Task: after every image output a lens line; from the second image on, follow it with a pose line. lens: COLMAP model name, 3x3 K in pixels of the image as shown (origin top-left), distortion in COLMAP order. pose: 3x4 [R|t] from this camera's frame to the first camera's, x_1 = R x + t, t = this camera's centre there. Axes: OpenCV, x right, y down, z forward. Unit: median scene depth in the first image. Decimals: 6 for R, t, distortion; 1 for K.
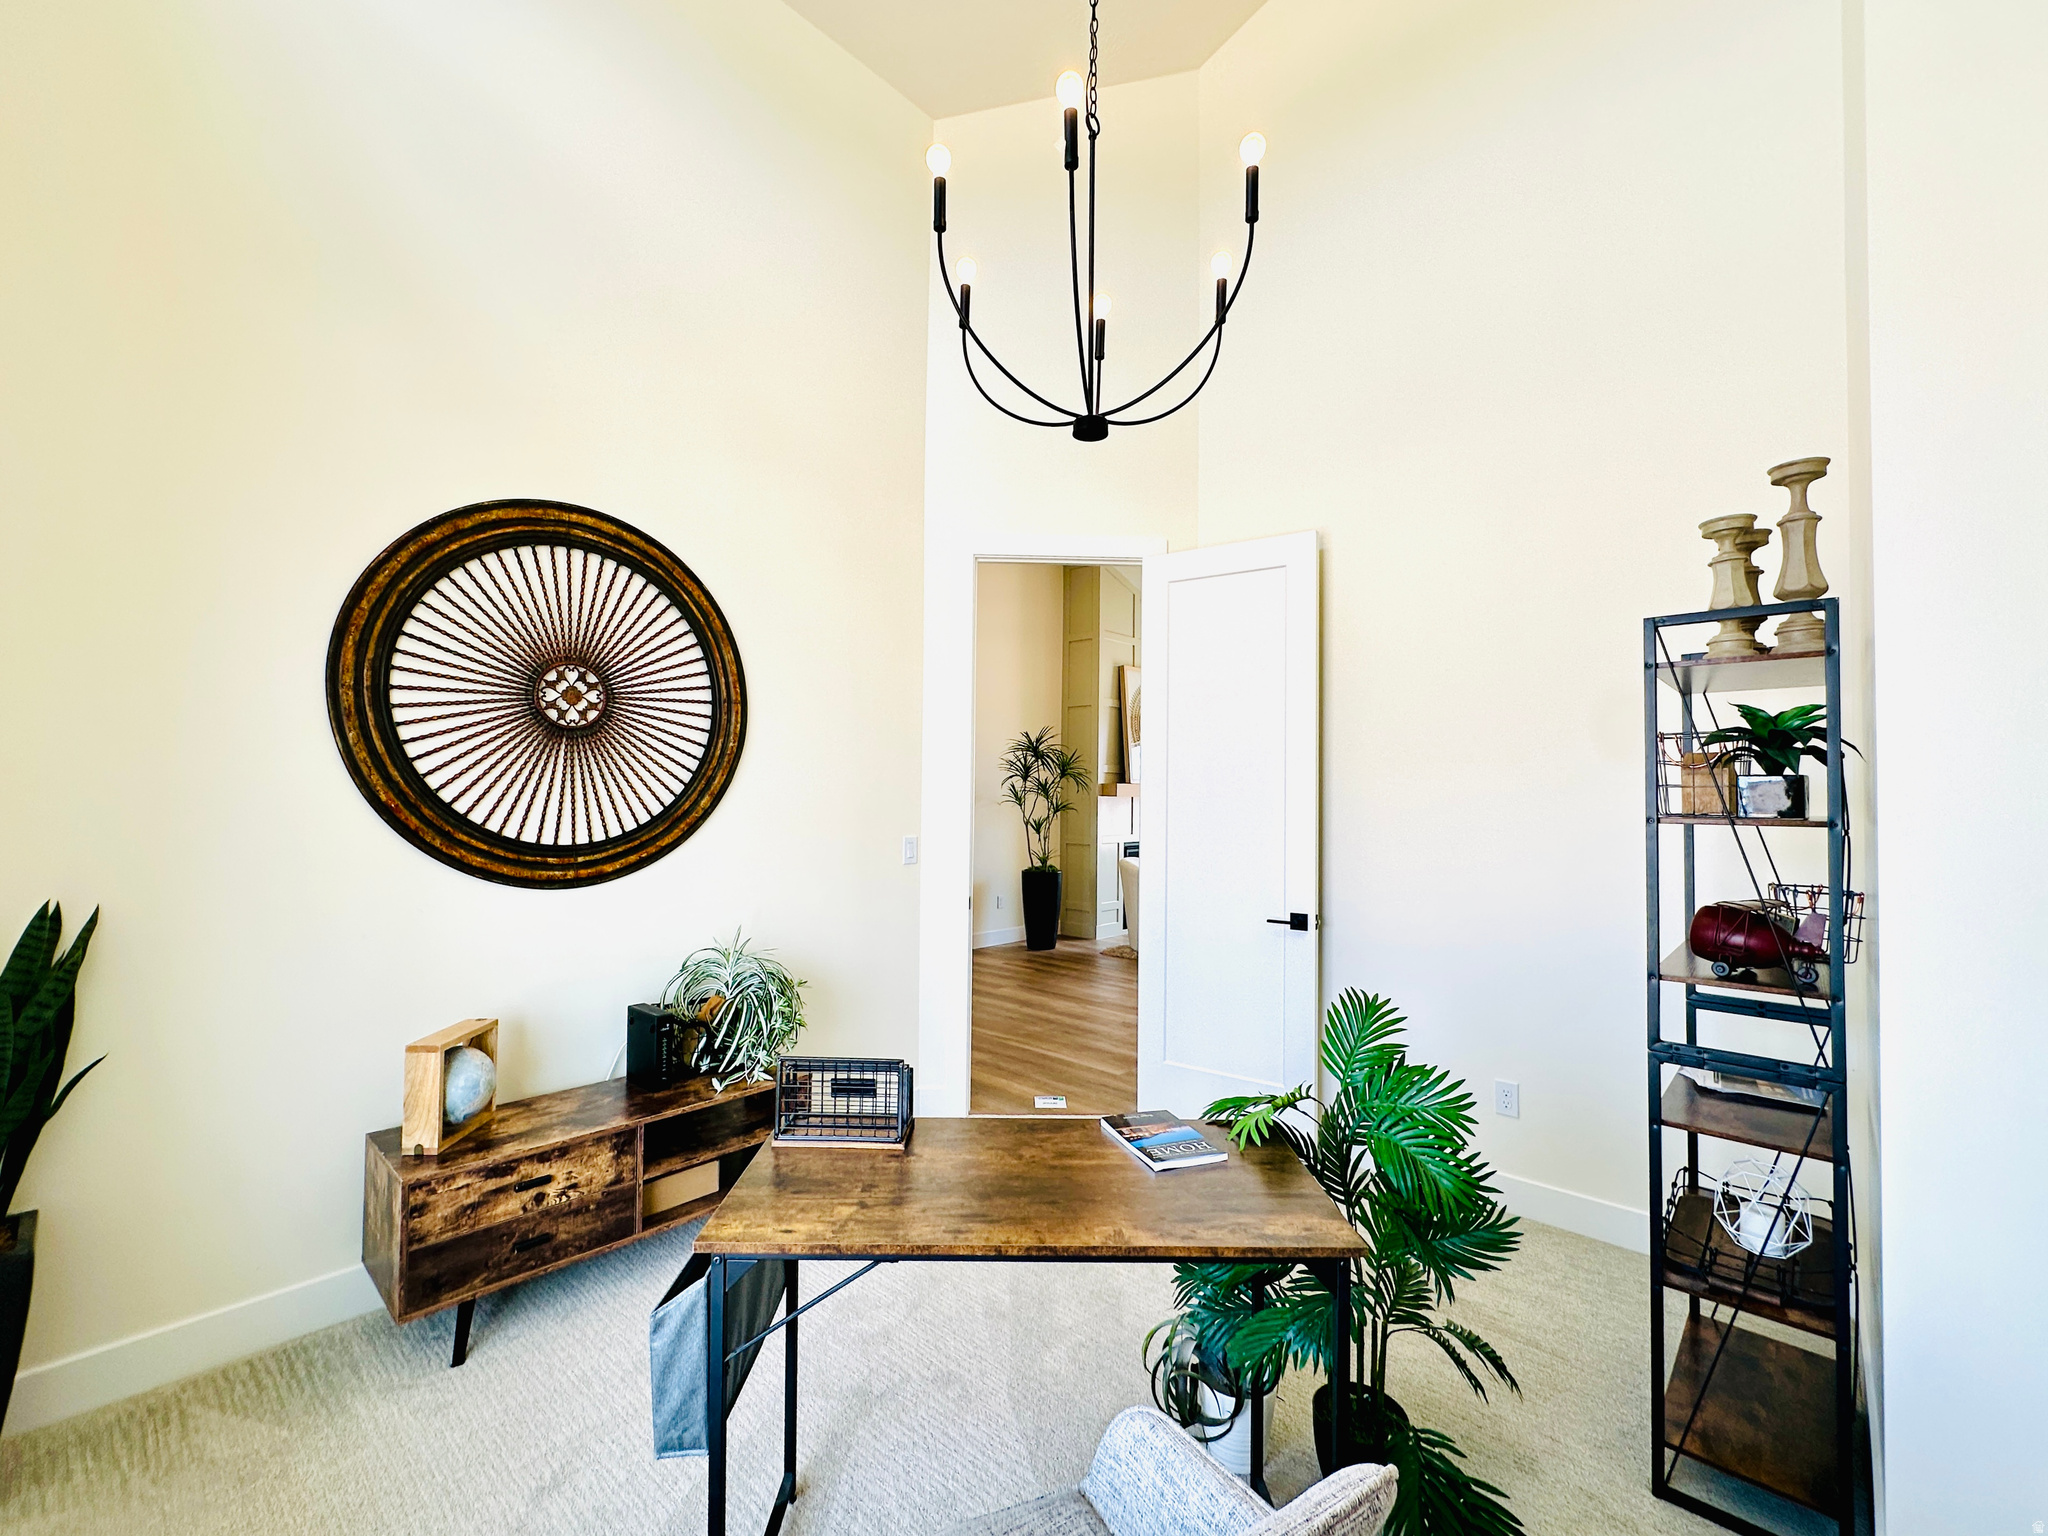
lens RADIAL K [[817.6, 0, 1024.0], [0, 817.6, 768.0], [0, 0, 1]] dist [0.001928, 0.000064]
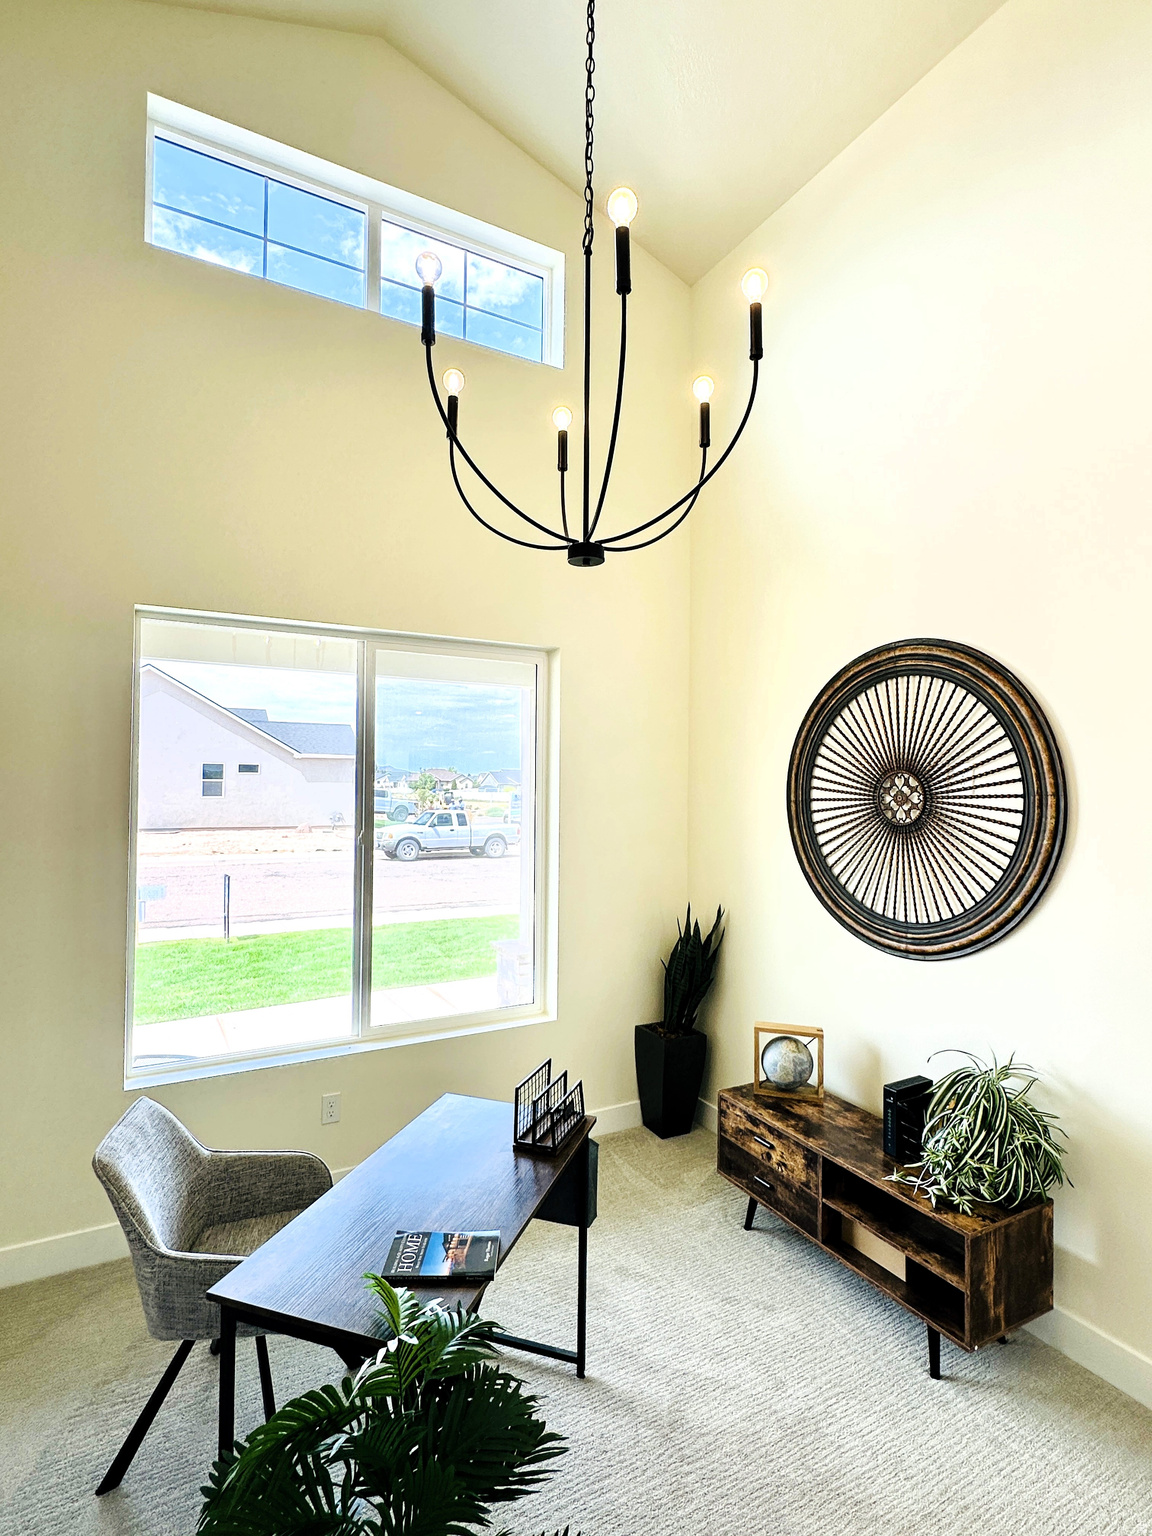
lens RADIAL K [[746.5, 0, 576.0], [0, 746.5, 768.0], [0, 0, 1]] dist [0.028046, -0.000130]
pose [[-0.286203, -0.031335, -0.957656, 0.665236], [0.019182, 0.999077, -0.038422, -0.101272], [0.957977, -0.029366, -0.285338, 0.867745]]
